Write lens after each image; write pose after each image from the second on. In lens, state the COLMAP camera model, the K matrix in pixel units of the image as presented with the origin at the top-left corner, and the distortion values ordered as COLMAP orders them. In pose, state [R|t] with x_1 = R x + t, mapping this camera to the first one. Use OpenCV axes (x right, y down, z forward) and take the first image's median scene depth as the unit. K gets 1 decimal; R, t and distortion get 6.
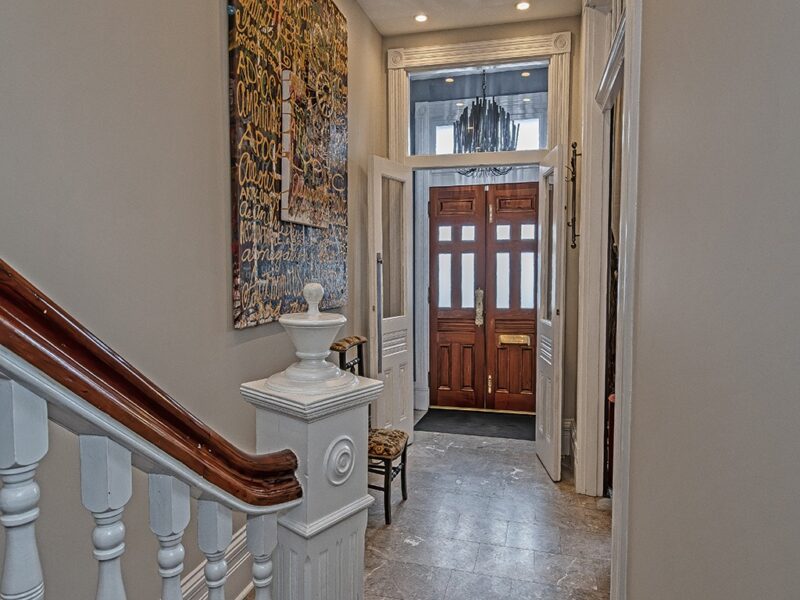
lens RADIAL K [[522.2, 0, 400.0], [0, 522.2, 300.0], [0, 0, 1]] dist [0.001554, 0.000216]
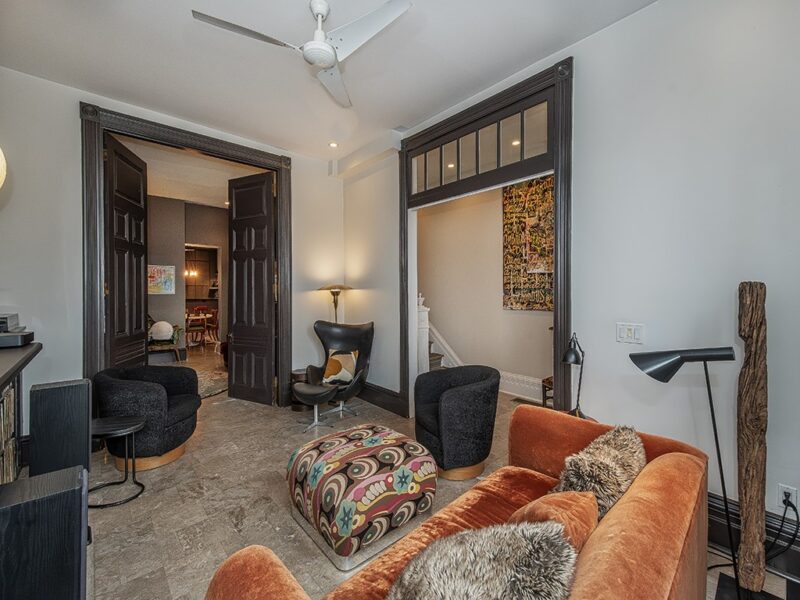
lens RADIAL K [[340.6, 0, 399.8], [0, 340.6, 289.2], [0, 0, 1]] dist [-0.000088, -0.000168]
pose [[-0.563940, 0.028685, -0.825317, 1.637030], [-0.024542, 0.998373, 0.051470, -0.146299], [0.825451, 0.049281, -0.562318, 1.473193]]
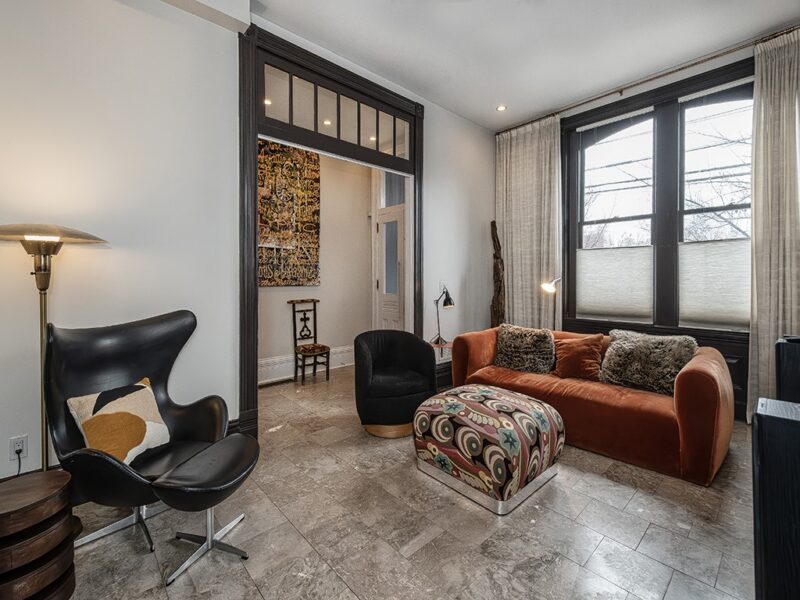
lens RADIAL K [[345.9, 0, 406.2], [0, 345.9, 280.6], [0, 0, 1]] dist [0.001270, -0.000417]
pose [[0.829419, 0.025994, -0.558022, 1.312708], [-0.048727, 0.998476, -0.025913, 0.016986], [0.556498, 0.048683, 0.829422, 0.049908]]
